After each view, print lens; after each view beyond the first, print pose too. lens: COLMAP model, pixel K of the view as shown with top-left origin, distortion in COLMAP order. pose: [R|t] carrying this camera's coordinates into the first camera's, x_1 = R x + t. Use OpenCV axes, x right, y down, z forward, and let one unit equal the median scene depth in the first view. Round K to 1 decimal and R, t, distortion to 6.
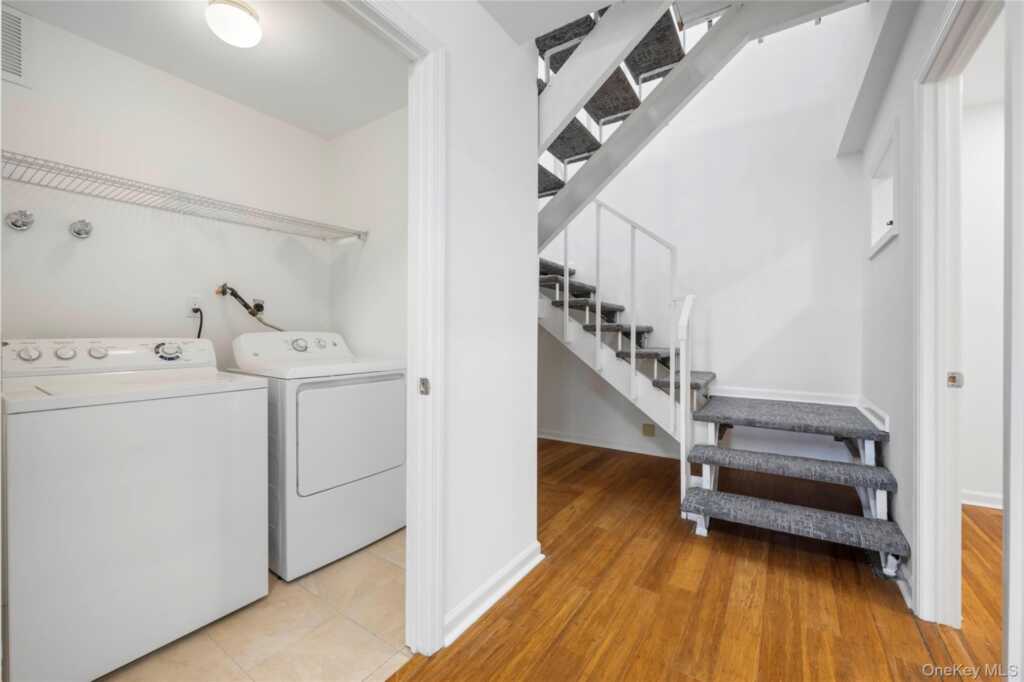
lens RADIAL K [[418.2, 0, 506.0], [0, 418.2, 337.5], [0, 0, 1]] dist [-0.002026, -0.000254]
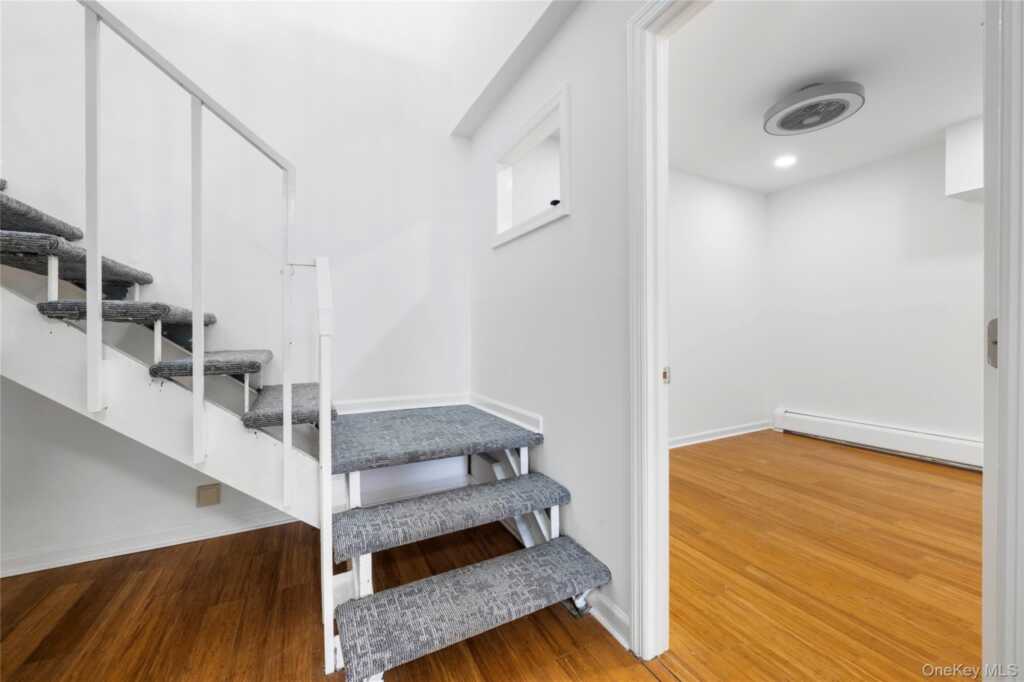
lens RADIAL K [[405.3, 0, 506.4], [0, 405.3, 331.8], [0, 0, 1]] dist [-0.001574, -0.000521]
pose [[0.494866, -0.003957, 0.868960, 0.100619], [0.009066, 0.999959, -0.000610, 0.002472], [-0.868922, 0.008180, 0.494881, 0.601550]]
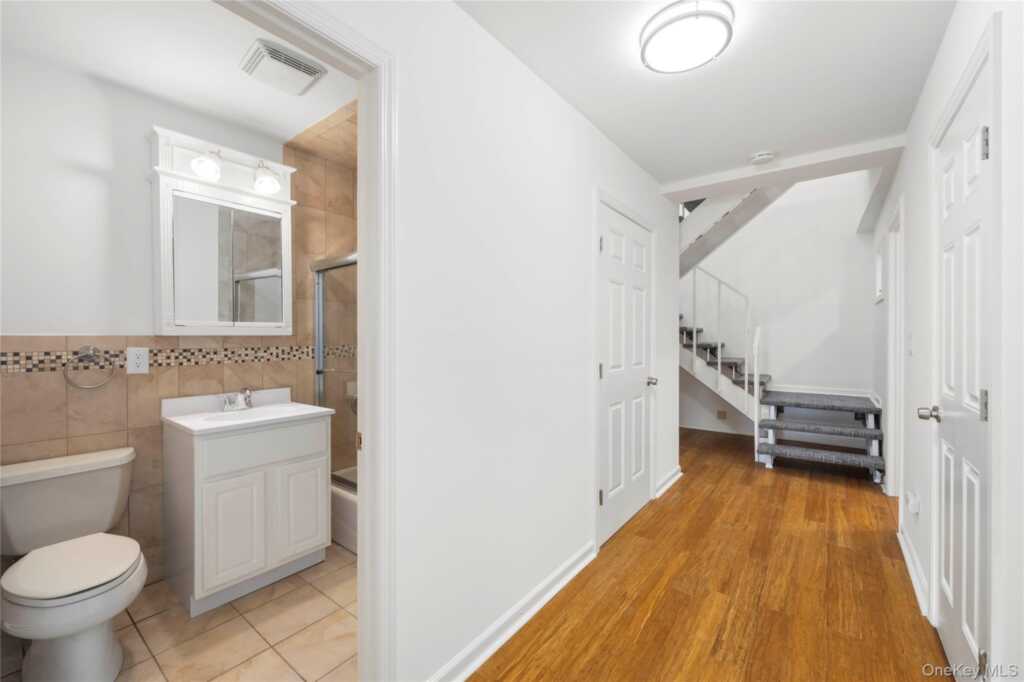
lens RADIAL K [[413.9, 0, 508.1], [0, 413.9, 345.1], [0, 0, 1]] dist [0.000141, -0.000176]
pose [[0.997822, -0.004293, -0.065820, -0.496463], [0.004823, 0.999957, 0.007895, -0.057304], [0.065784, -0.008196, 0.997800, -0.779650]]
